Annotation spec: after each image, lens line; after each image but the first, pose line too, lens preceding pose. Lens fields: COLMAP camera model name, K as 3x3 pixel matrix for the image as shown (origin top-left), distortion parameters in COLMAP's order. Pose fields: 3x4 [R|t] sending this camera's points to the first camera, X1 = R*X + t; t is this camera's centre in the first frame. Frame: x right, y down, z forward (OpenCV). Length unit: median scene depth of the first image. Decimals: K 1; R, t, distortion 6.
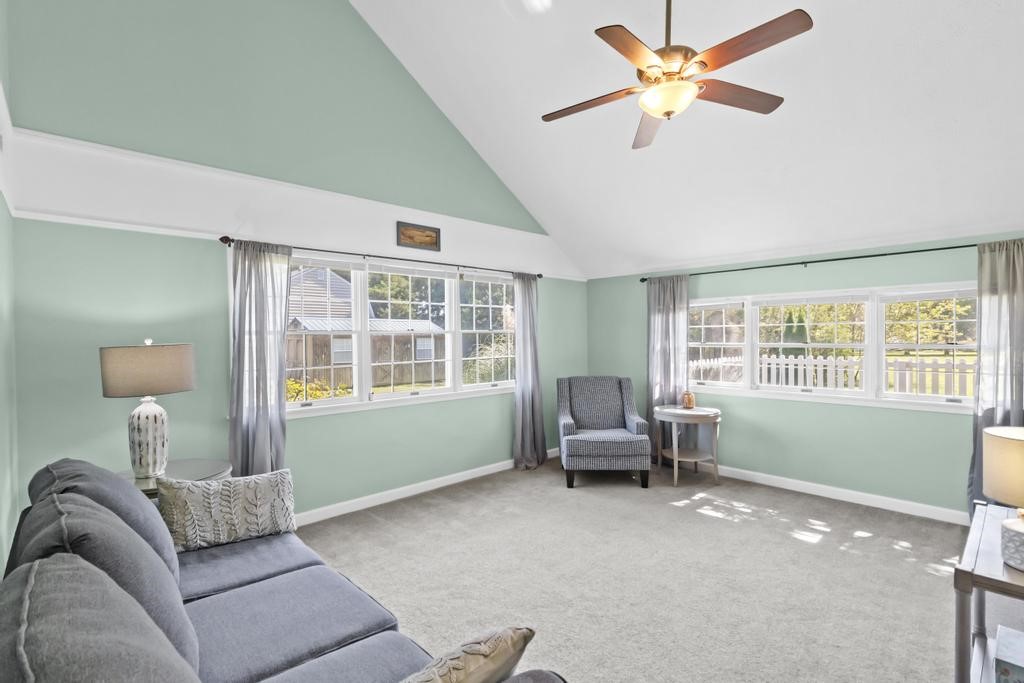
lens RADIAL K [[472.3, 0, 512.0], [0, 472.3, 341.5], [0, 0, 1]] dist [-0.006569, 0.000906]
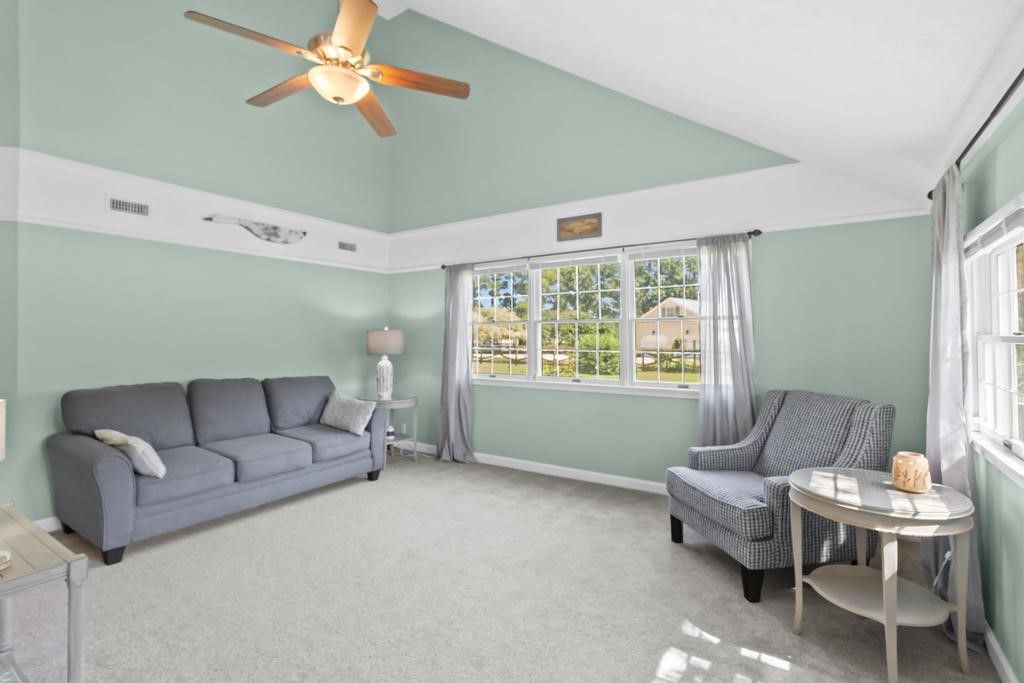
lens RADIAL K [[487.8, 0, 511.1], [0, 487.8, 321.0], [0, 0, 1]] dist [0.000214, 0.000425]
pose [[0.225969, -0.016830, -0.973989, 0.814991], [-0.005852, 0.999809, -0.018634, 0.001369], [0.974117, 0.009910, 0.225827, 0.634776]]
